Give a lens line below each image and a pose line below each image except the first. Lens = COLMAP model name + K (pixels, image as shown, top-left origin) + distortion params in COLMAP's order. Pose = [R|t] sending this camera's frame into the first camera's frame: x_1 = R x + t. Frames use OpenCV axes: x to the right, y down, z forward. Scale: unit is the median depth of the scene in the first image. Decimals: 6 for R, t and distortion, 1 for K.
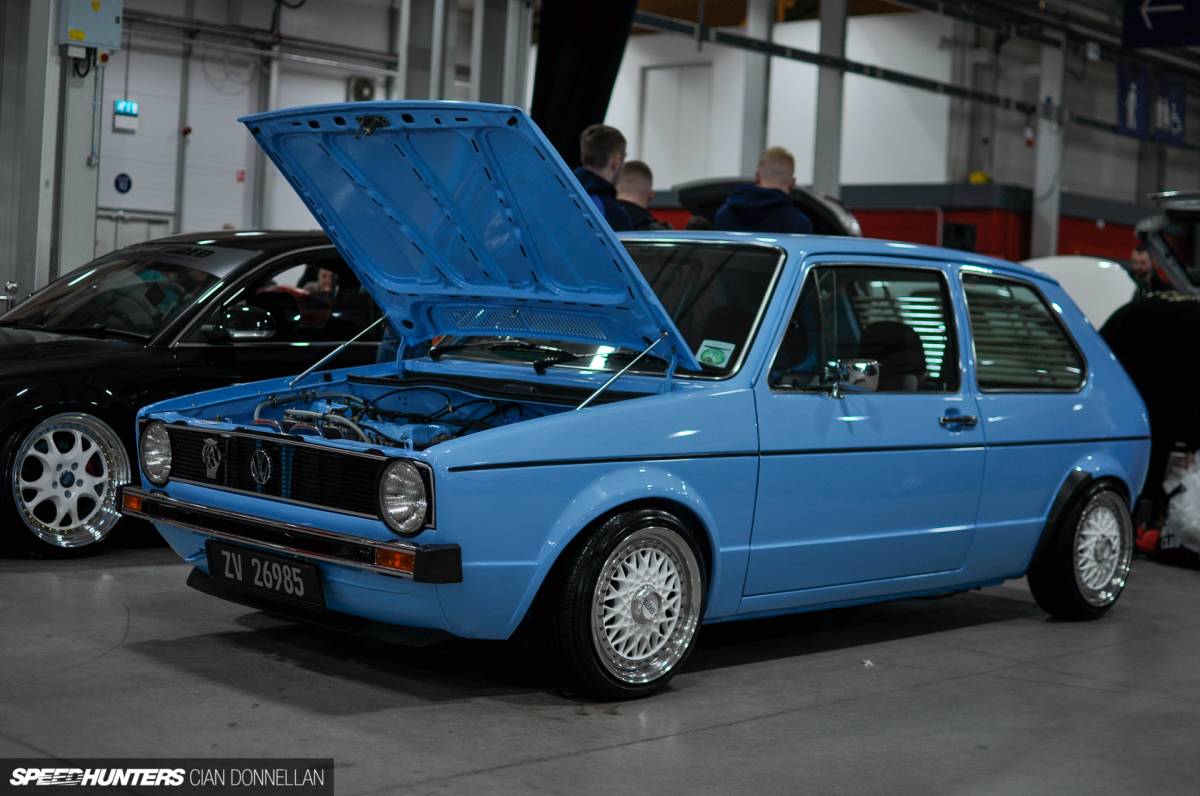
lens RADIAL K [[1803.2, 0, 600.0], [0, 1803.2, 398.0], [0, 0, 1]] dist [-0.086739, -0.136783]
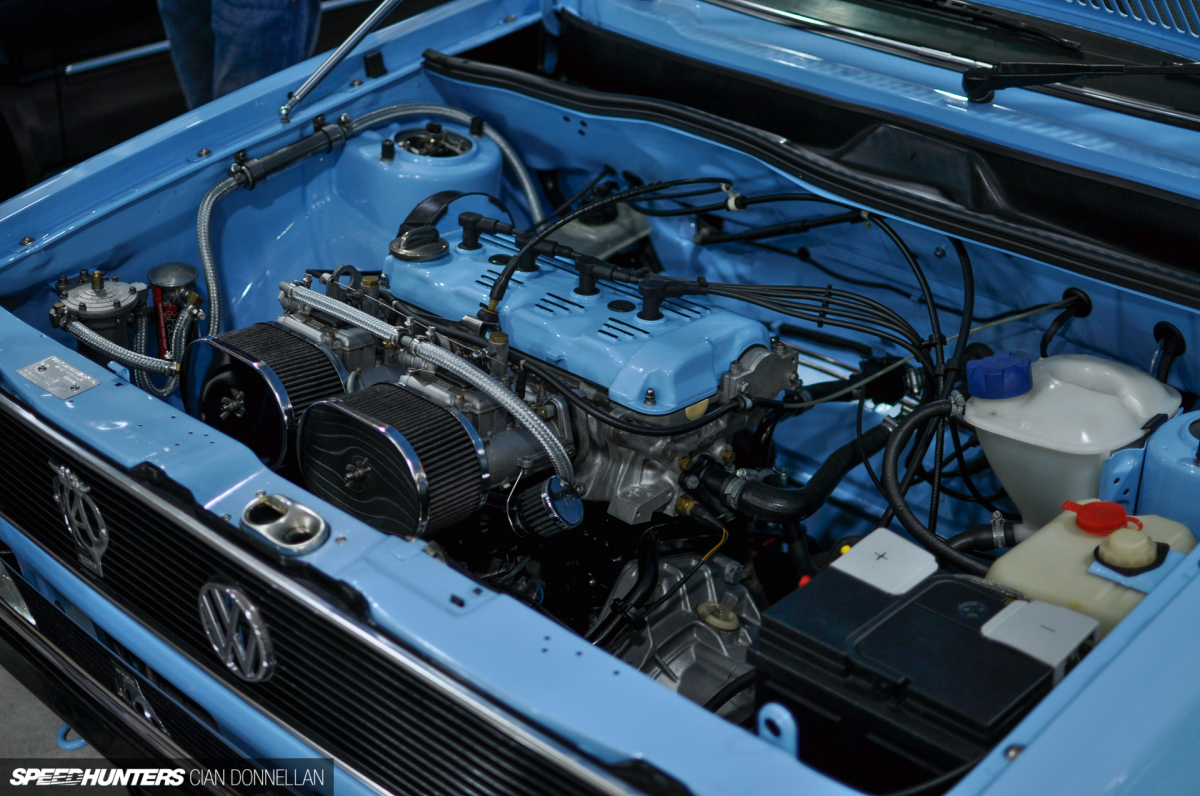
lens RADIAL K [[1803.2, 0, 600.0], [0, 1803.2, 398.0], [0, 0, 1]] dist [-0.086739, -0.136783]
pose [[0.998268, -0.053015, -0.025521, -0.097863], [0.058828, 0.907452, 0.416017, -0.106000], [0.001104, -0.416797, 0.908999, 0.626556]]
